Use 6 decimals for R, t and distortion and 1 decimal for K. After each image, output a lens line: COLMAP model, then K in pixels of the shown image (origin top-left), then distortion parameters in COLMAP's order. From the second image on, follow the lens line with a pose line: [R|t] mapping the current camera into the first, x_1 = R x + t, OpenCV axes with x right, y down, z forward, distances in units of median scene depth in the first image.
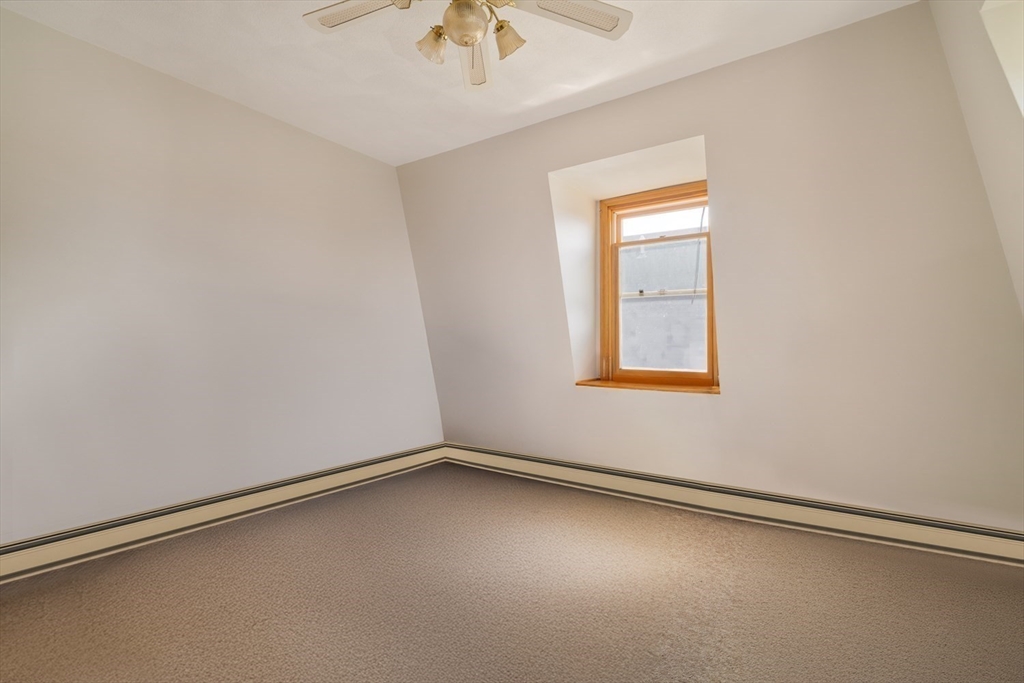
lens RADIAL K [[465.4, 0, 511.5], [0, 465.4, 336.2], [0, 0, 1]] dist [-0.001360, 0.000715]
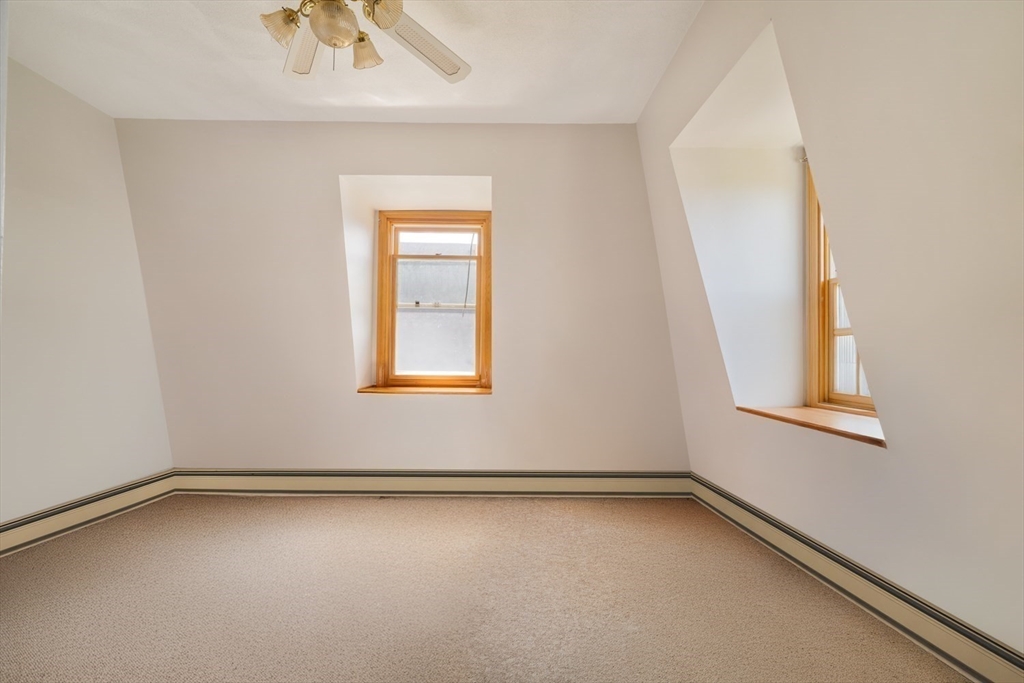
lens RADIAL K [[465.4, 0, 513.8], [0, 465.4, 348.6], [0, 0, 1]] dist [-0.001360, 0.000715]
pose [[0.830873, 0.013005, 0.556310, -0.136424], [-0.019437, 0.999795, 0.005657, -0.001184], [-0.556123, -0.015514, 0.830955, -0.015717]]
